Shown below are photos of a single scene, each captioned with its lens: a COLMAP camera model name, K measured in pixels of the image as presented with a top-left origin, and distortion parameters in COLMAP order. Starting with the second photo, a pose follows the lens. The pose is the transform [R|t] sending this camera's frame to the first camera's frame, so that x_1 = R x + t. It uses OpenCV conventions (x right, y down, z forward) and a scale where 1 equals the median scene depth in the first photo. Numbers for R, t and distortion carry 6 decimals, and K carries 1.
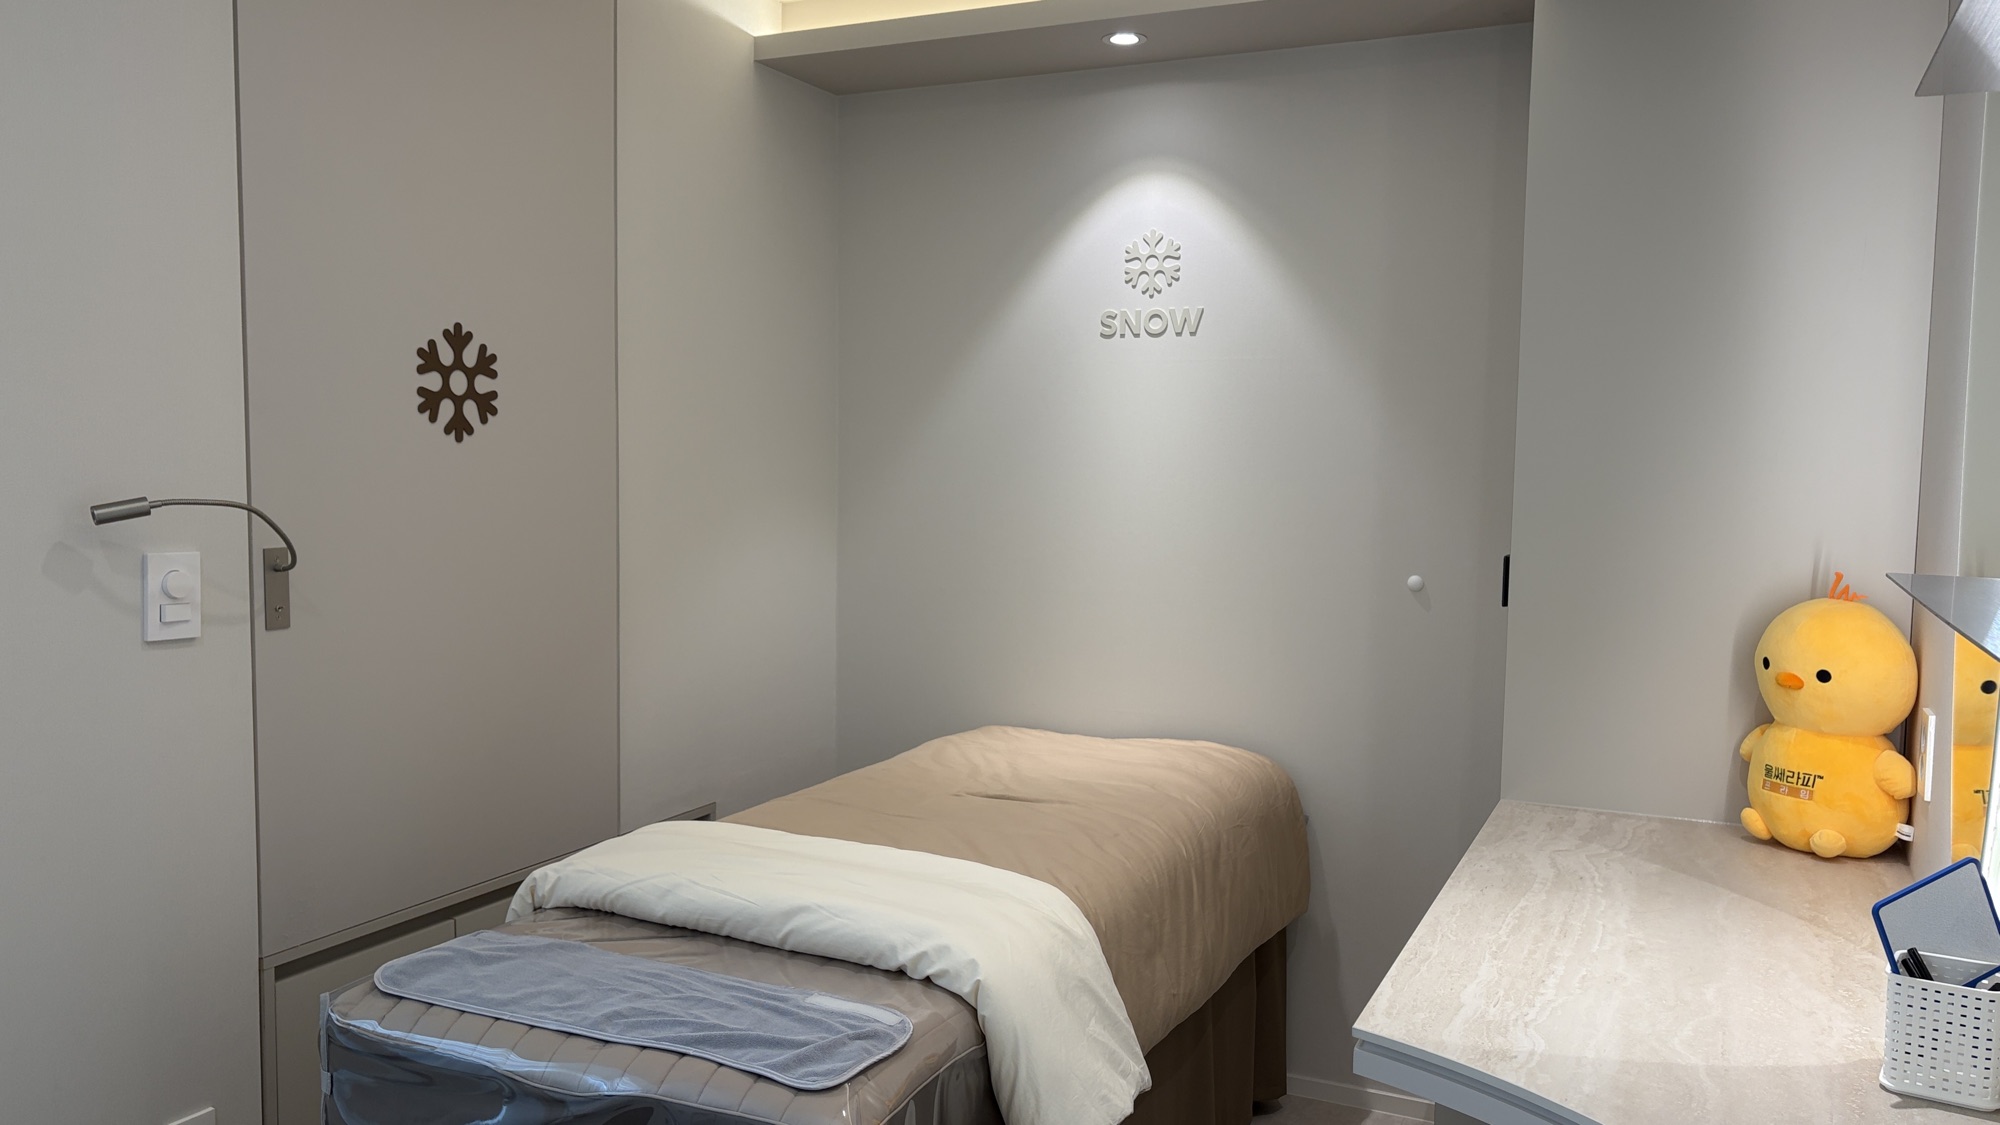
lens RADIAL K [[1521.7, 0, 996.7], [0, 1521.7, 566.4], [0, 0, 1]] dist [0.000843, -0.001010]
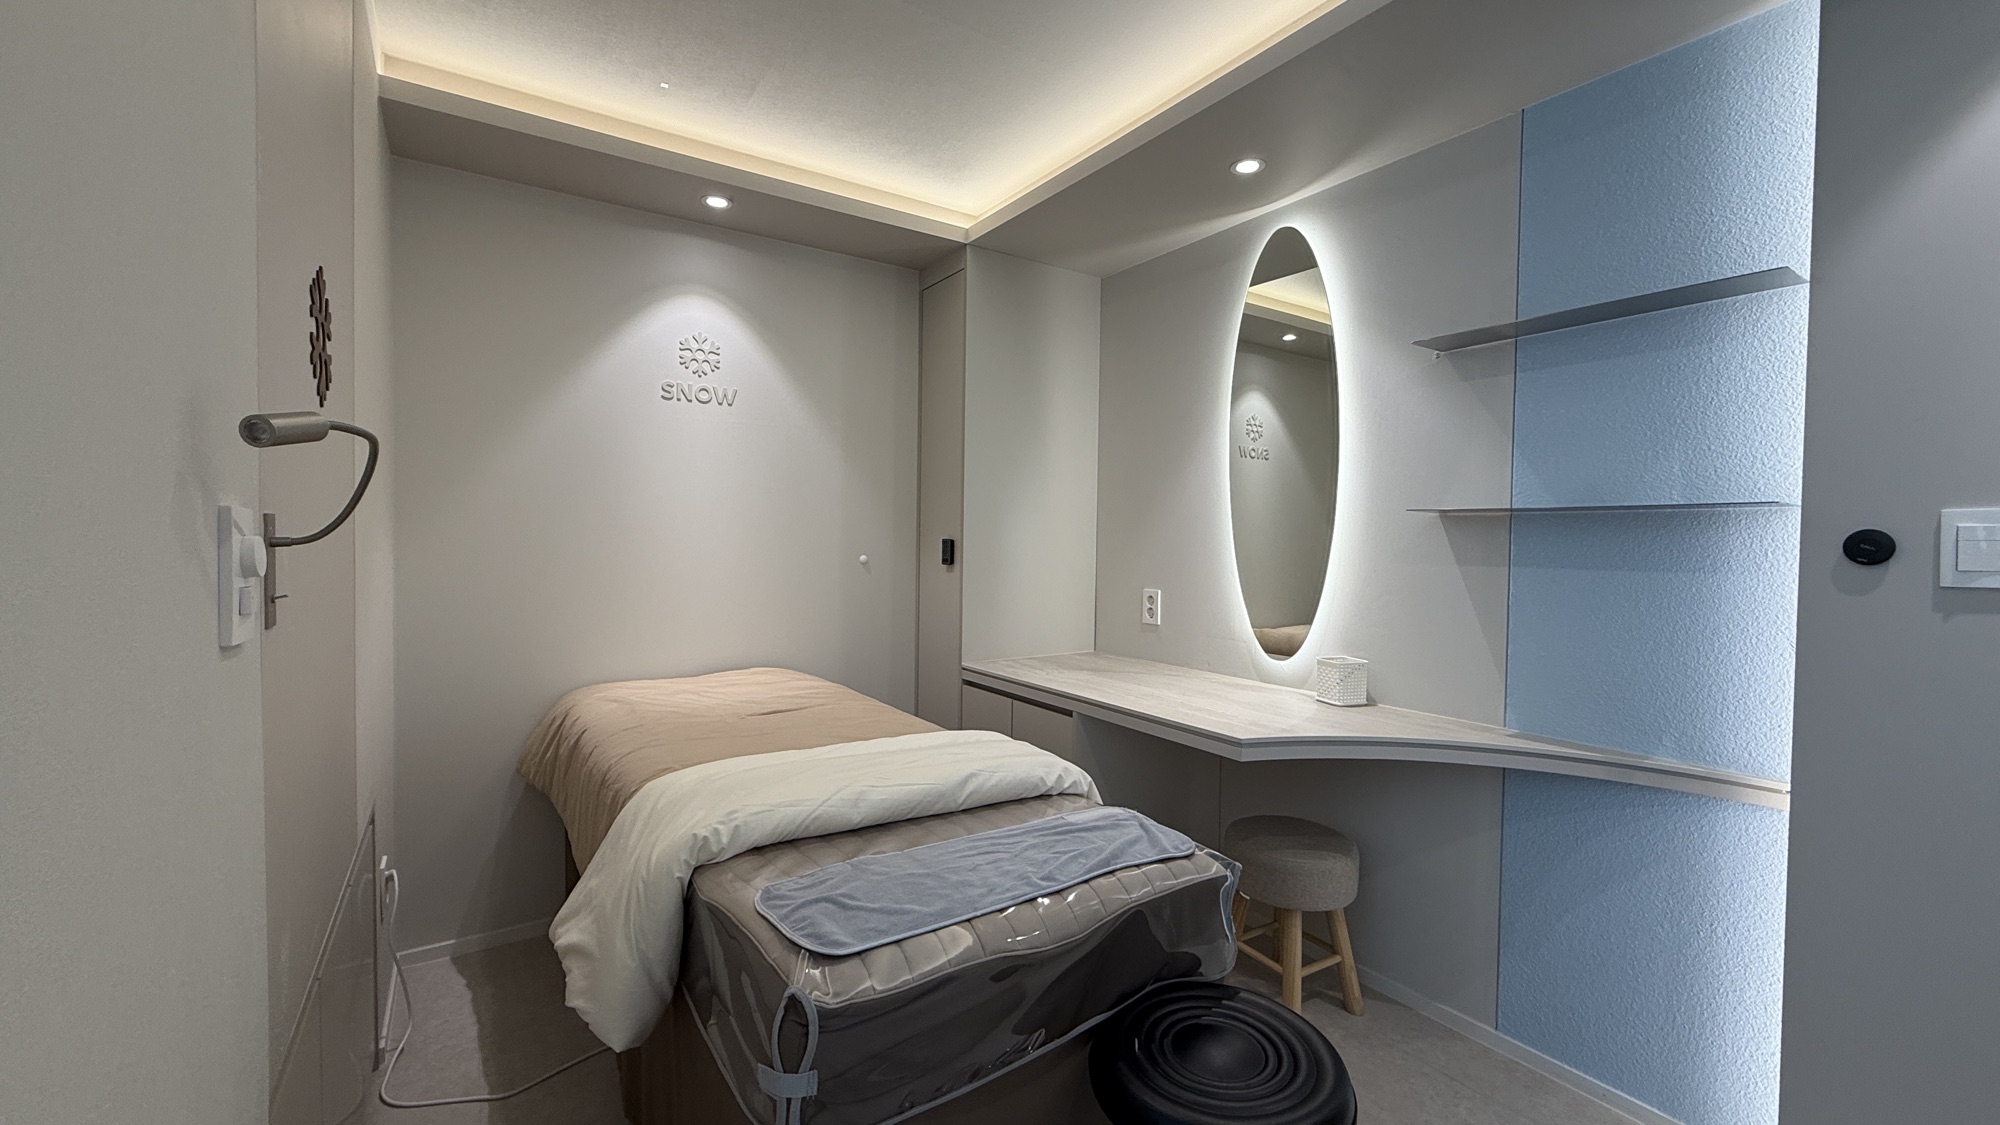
lens RADIAL K [[798.4, 0, 1000.5], [0, 798.4, 552.9], [0, 0, 1]] dist [-0.001854, -0.000012]
pose [[0.496500, -0.016080, 0.867888, -0.438595], [0.051782, 0.998596, -0.011122, 0.020373], [-0.866491, 0.050463, 0.496636, 0.363732]]
